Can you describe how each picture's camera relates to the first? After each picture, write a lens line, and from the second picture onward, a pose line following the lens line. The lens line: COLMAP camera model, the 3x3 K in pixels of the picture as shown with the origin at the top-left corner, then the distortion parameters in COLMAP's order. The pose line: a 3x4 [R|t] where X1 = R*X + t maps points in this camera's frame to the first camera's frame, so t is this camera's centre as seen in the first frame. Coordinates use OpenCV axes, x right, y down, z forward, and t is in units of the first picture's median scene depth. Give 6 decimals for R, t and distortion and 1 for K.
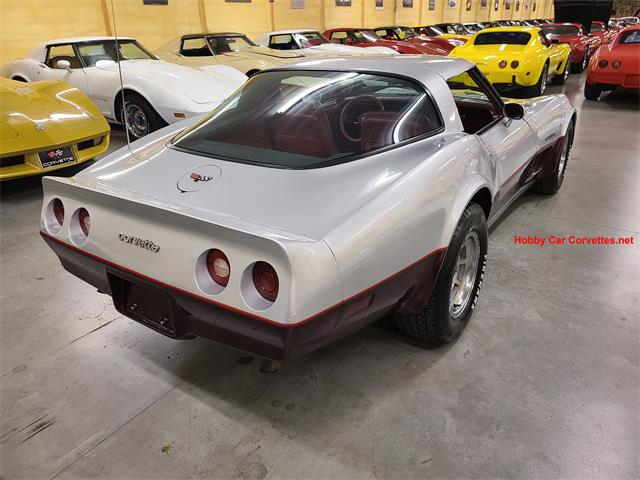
lens RADIAL K [[477.3, 0, 322.1], [0, 477.3, 238.7], [0, 0, 1]] dist [0.066358, -0.046978]
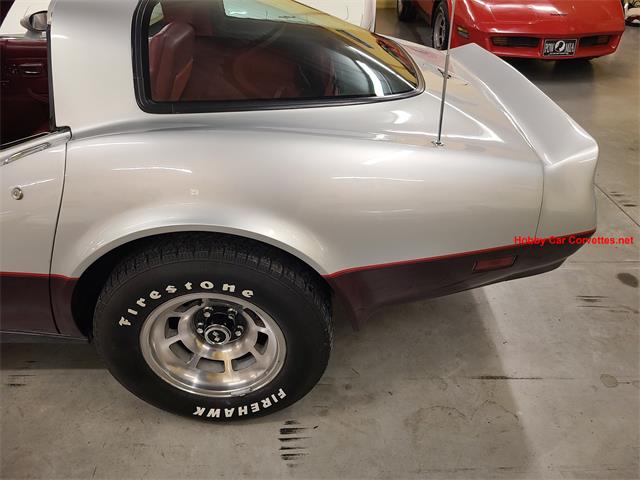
lens RADIAL K [[477.3, 0, 316.6], [0, 477.3, 241.5], [0, 0, 1]] dist [0.066358, -0.046978]
pose [[-0.561202, -0.449583, 0.694930, -0.800993], [0.345190, 0.635973, 0.690205, -0.569011], [-0.752261, 0.627227, -0.201718, 1.372866]]
